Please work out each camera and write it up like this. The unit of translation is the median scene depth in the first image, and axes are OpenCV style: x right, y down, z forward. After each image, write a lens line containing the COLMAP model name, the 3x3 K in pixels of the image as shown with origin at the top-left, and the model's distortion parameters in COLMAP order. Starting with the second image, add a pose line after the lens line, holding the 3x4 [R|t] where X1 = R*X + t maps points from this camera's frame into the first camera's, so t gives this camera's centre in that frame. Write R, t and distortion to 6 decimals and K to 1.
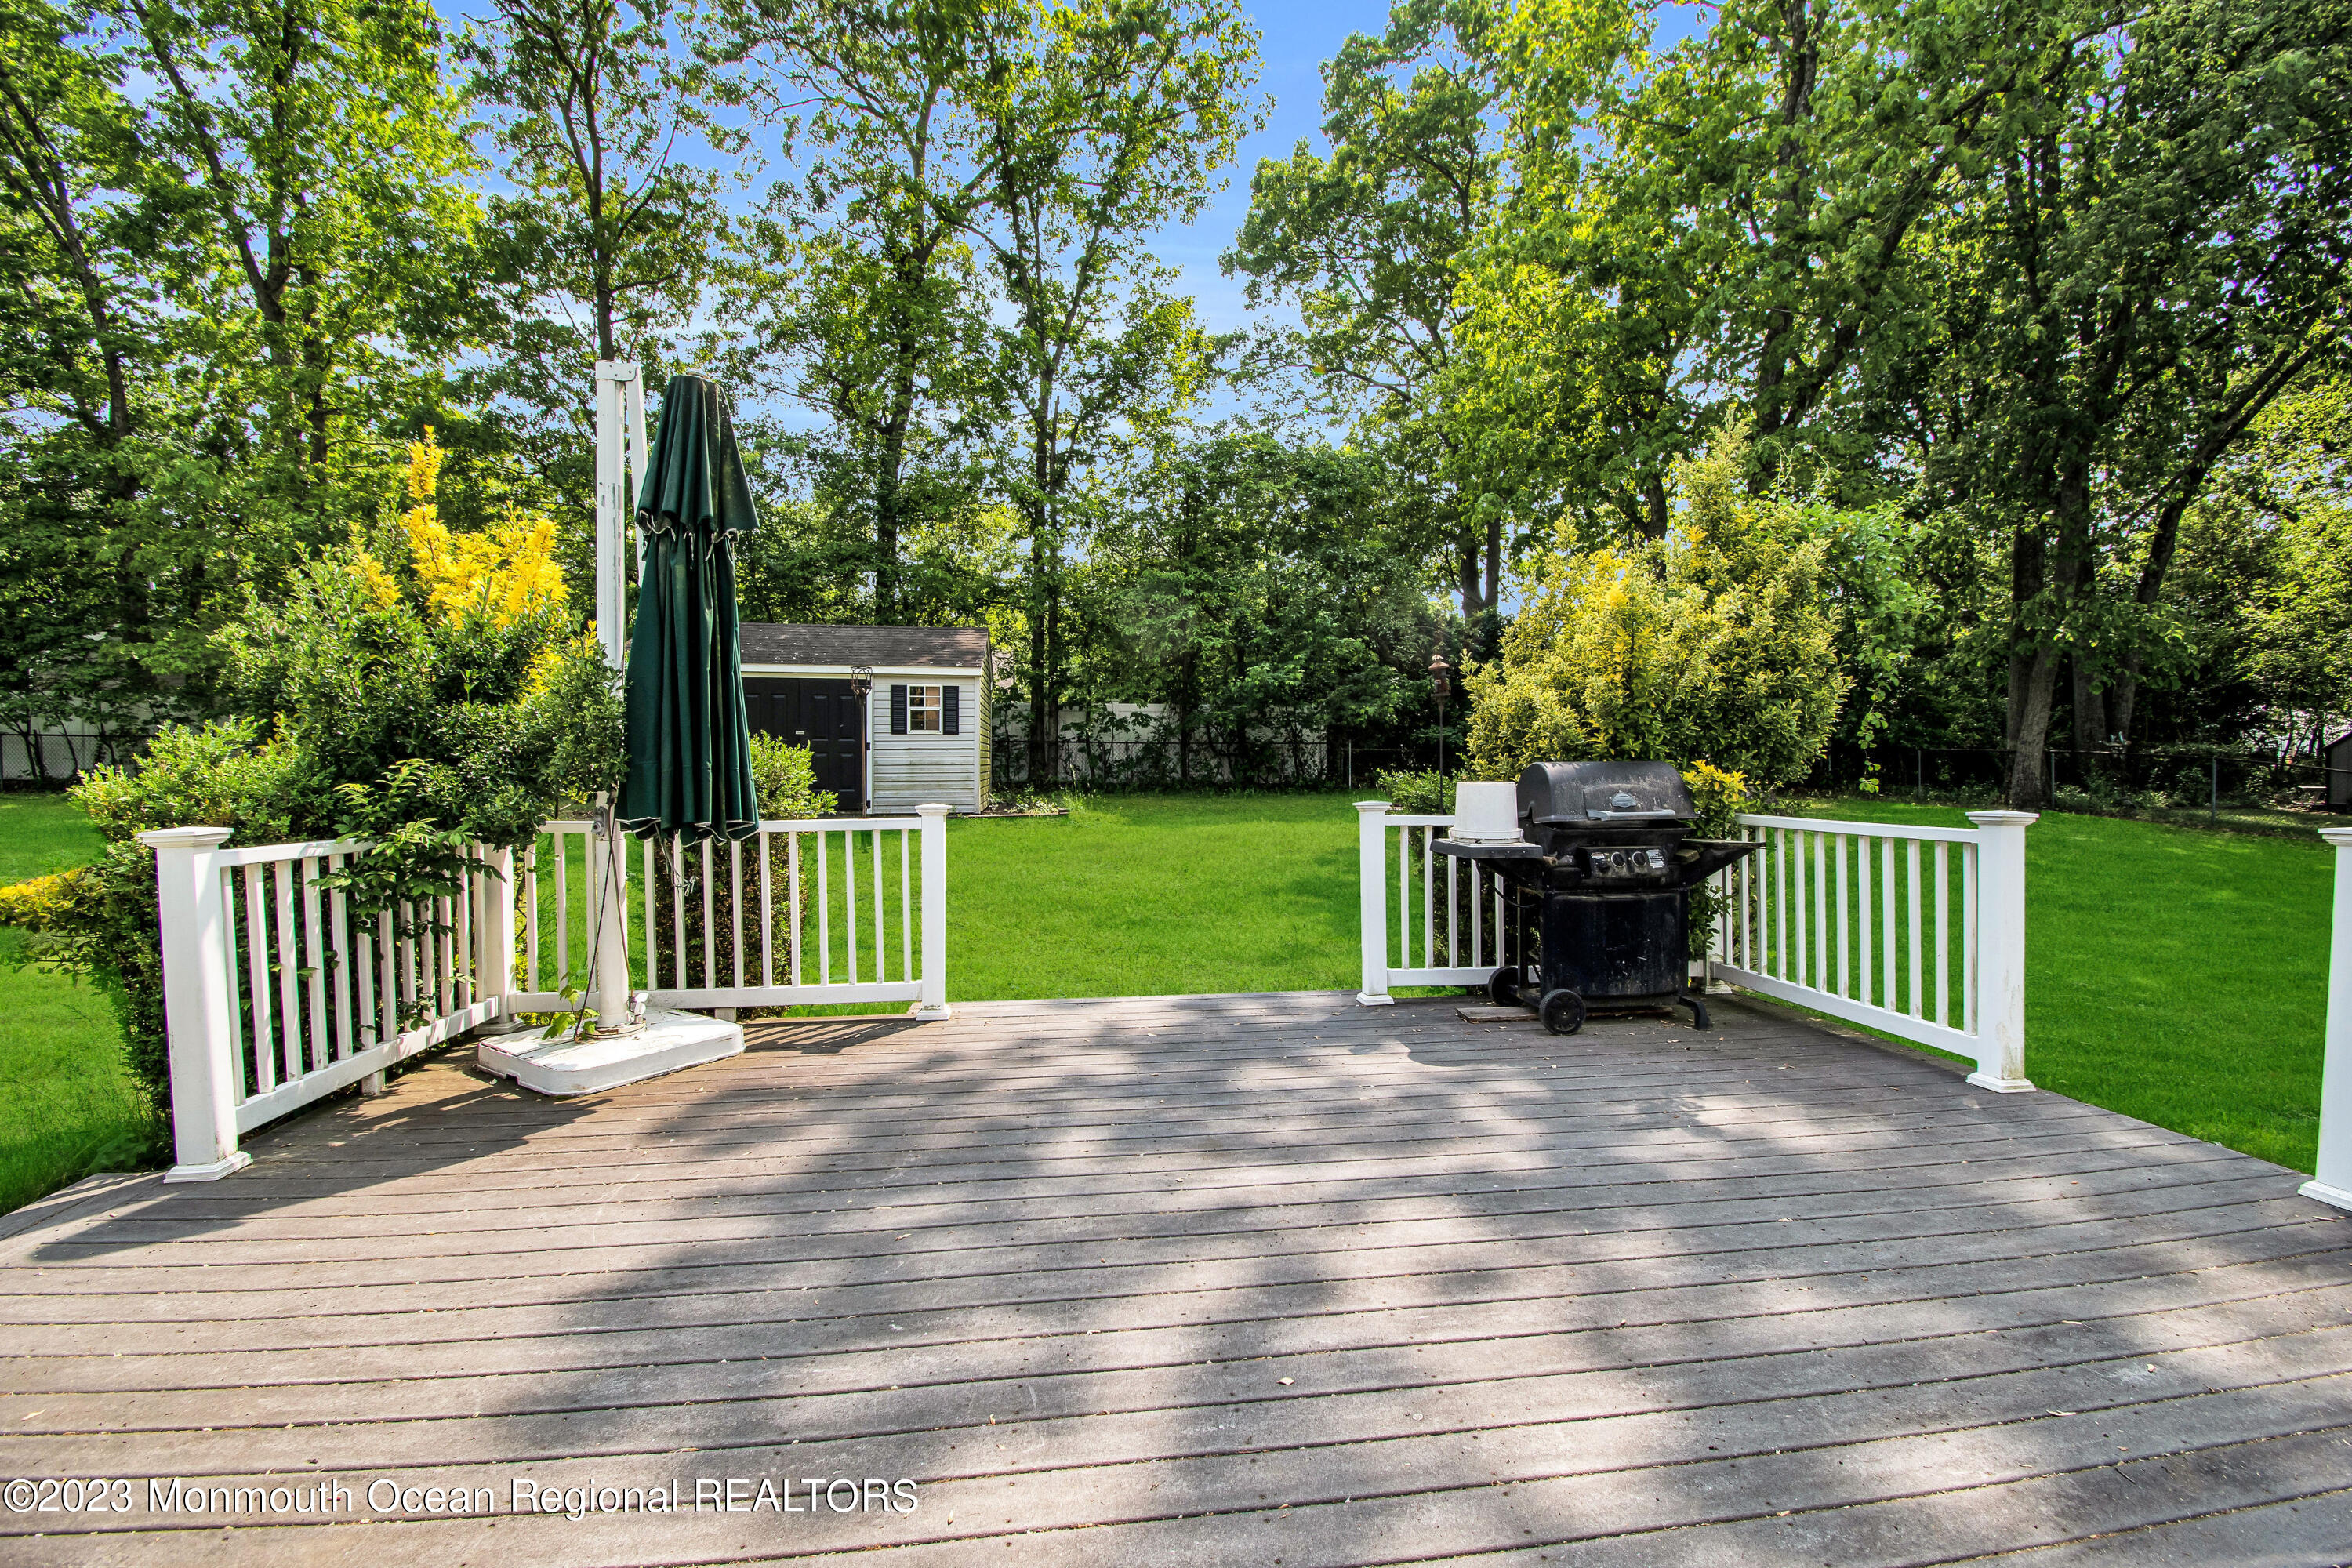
lens RADIAL K [[1045.5, 0, 1171.3], [0, 1045.5, 762.6], [0, 0, 1]] dist [-0.000158, -0.000072]
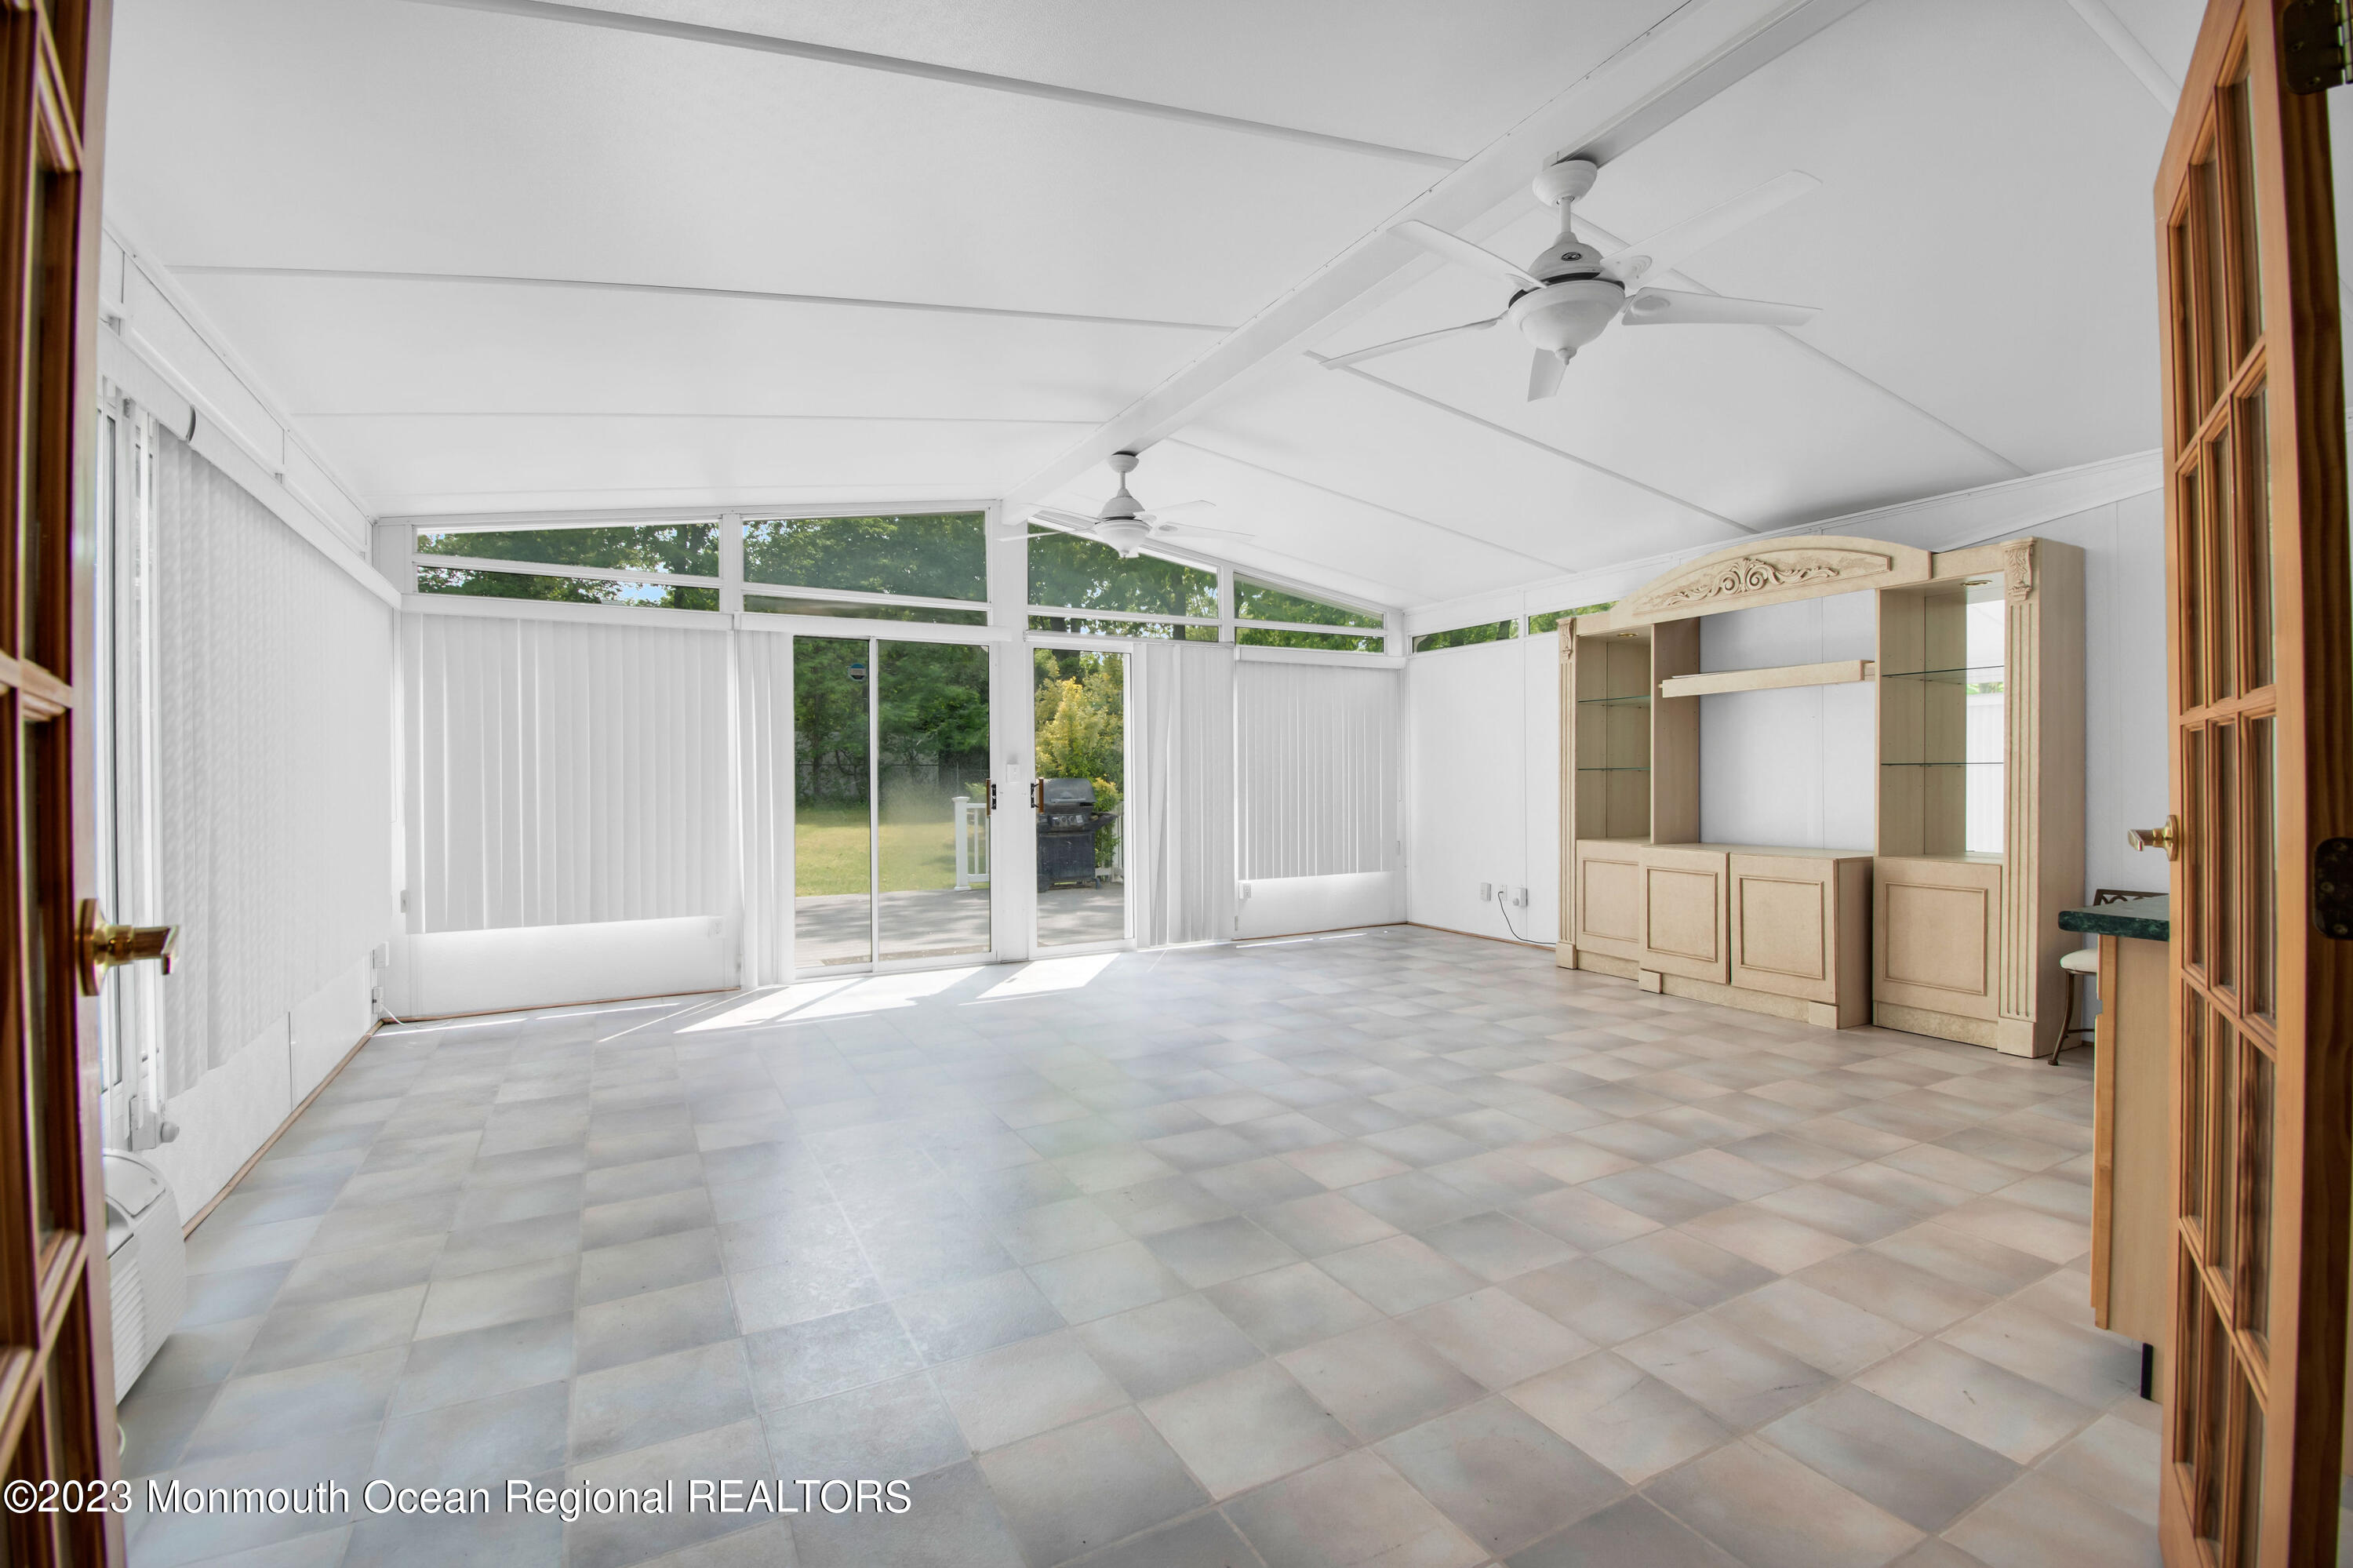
lens RADIAL K [[1046.0, 0, 1171.8], [0, 1046.0, 762.6], [0, 0, 1]] dist [-0.000158, -0.000072]
pose [[0.932205, 0.004911, 0.361897, -0.193216], [0.002193, 0.999813, -0.019218, 0.009362], [-0.361924, 0.018708, 0.932020, -1.228841]]
